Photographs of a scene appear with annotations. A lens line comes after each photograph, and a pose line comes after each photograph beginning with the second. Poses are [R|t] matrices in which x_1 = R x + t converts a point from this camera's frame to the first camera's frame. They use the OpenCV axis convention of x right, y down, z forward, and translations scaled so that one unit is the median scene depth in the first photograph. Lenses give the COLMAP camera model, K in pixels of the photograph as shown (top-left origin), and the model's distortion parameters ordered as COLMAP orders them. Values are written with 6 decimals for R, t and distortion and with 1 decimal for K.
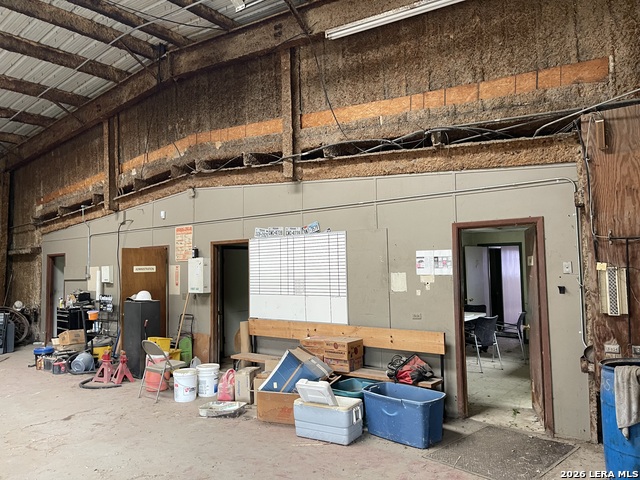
lens RADIAL K [[482.3, 0, 323.5], [0, 482.3, 238.0], [0, 0, 1]] dist [0.062026, -0.085930]
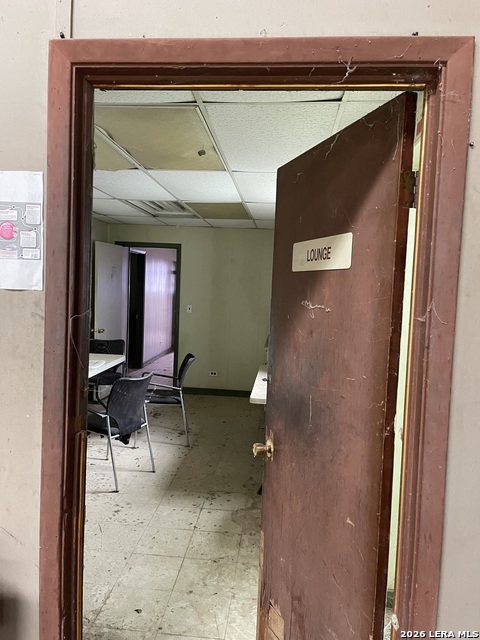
lens RADIAL K [[482.3, 0, 241.9], [0, 482.3, 322.4], [0, 0, 1]] dist [0.062026, -0.085930]
pose [[0.833466, 0.008142, 0.552511, 0.134810], [-0.087337, 0.989264, 0.117170, 0.034911], [-0.545625, -0.145912, 0.825229, 0.470013]]
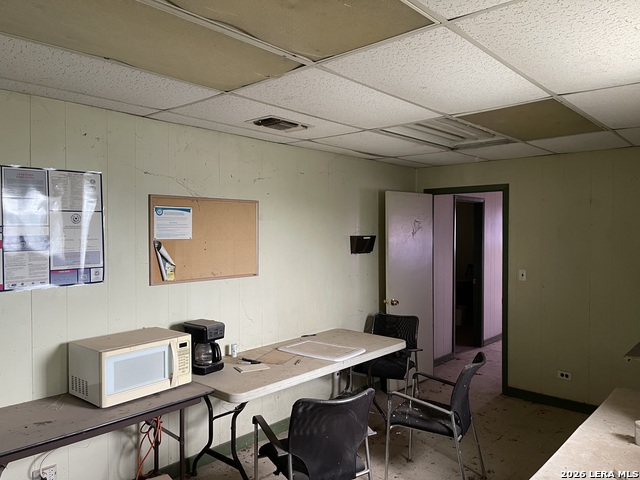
lens RADIAL K [[482.3, 0, 319.2], [0, 482.3, 239.9], [0, 0, 1]] dist [0.062026, -0.085930]
pose [[0.997585, 0.018063, -0.067071, 0.307042], [-0.012959, 0.997041, 0.075768, 0.034375], [0.068241, -0.074715, 0.994867, 0.610916]]
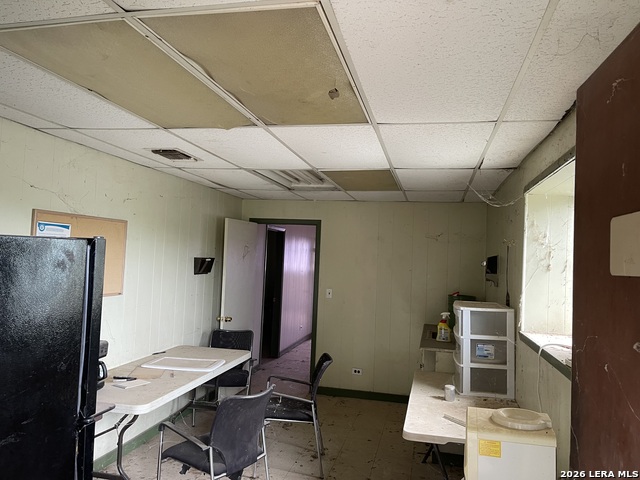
lens RADIAL K [[482.3, 0, 330.1], [0, 482.3, 239.1], [0, 0, 1]] dist [0.062026, -0.085930]
pose [[0.894851, 0.071360, 0.440624, 0.192606], [-0.082113, 0.996609, 0.005360, 0.031894], [-0.438748, -0.040977, 0.897676, 0.559024]]
